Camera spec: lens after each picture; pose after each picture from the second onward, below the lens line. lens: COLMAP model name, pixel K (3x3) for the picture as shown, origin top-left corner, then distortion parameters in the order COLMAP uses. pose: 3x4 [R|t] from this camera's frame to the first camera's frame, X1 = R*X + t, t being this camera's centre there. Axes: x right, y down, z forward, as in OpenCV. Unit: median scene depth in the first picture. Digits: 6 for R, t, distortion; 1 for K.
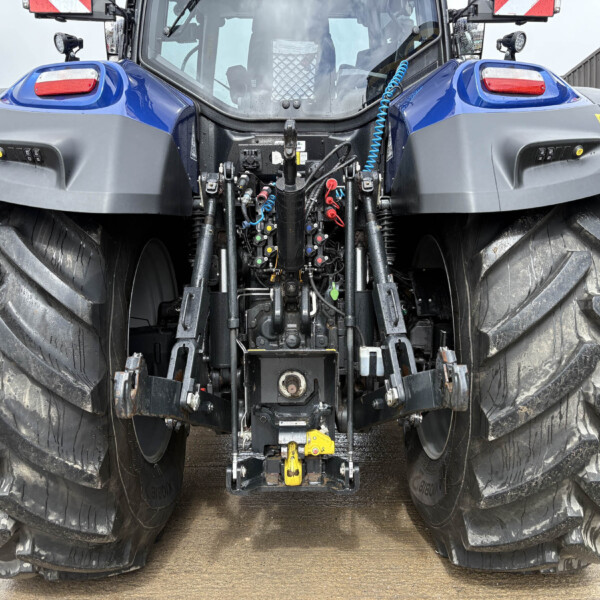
lens RADIAL K [[602.7, 0, 296.5], [0, 602.7, 302.1], [0, 0, 1]] dist [0.063661, -0.113540]
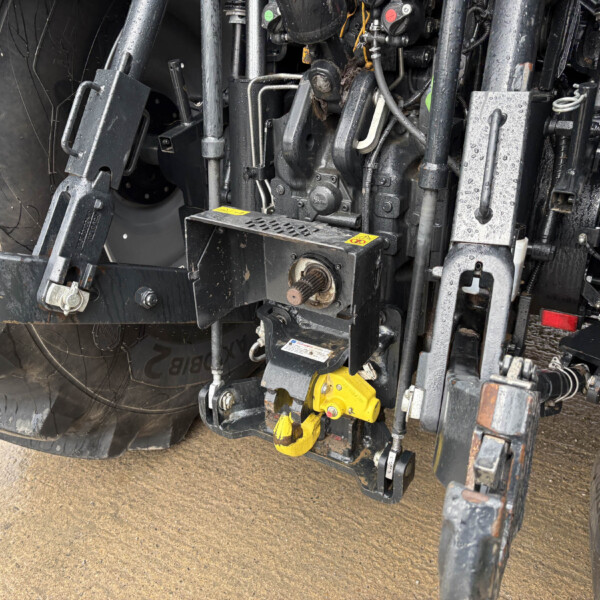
lens RADIAL K [[602.7, 0, 296.5], [0, 602.7, 302.1], [0, 0, 1]] dist [0.063661, -0.113540]
pose [[0.858569, 0.233090, -0.456650, 0.219242], [-0.047579, 0.923058, 0.381707, -0.043889], [0.510486, -0.305995, 0.803599, 0.569225]]
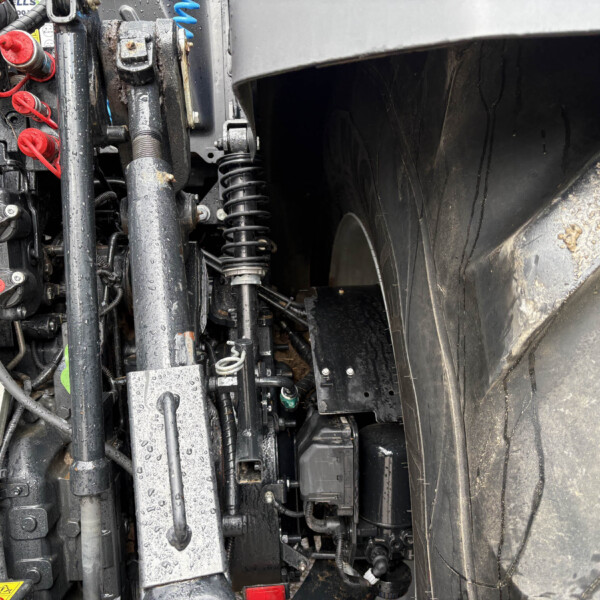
lens RADIAL K [[602.7, 0, 296.5], [0, 602.7, 302.1], [0, 0, 1]] dist [0.063661, -0.113540]
pose [[0.997954, -0.033562, 0.054422, 0.181153], [0.033531, 0.999437, 0.001495, -0.055633], [-0.054442, 0.000333, 0.998517, 0.662040]]
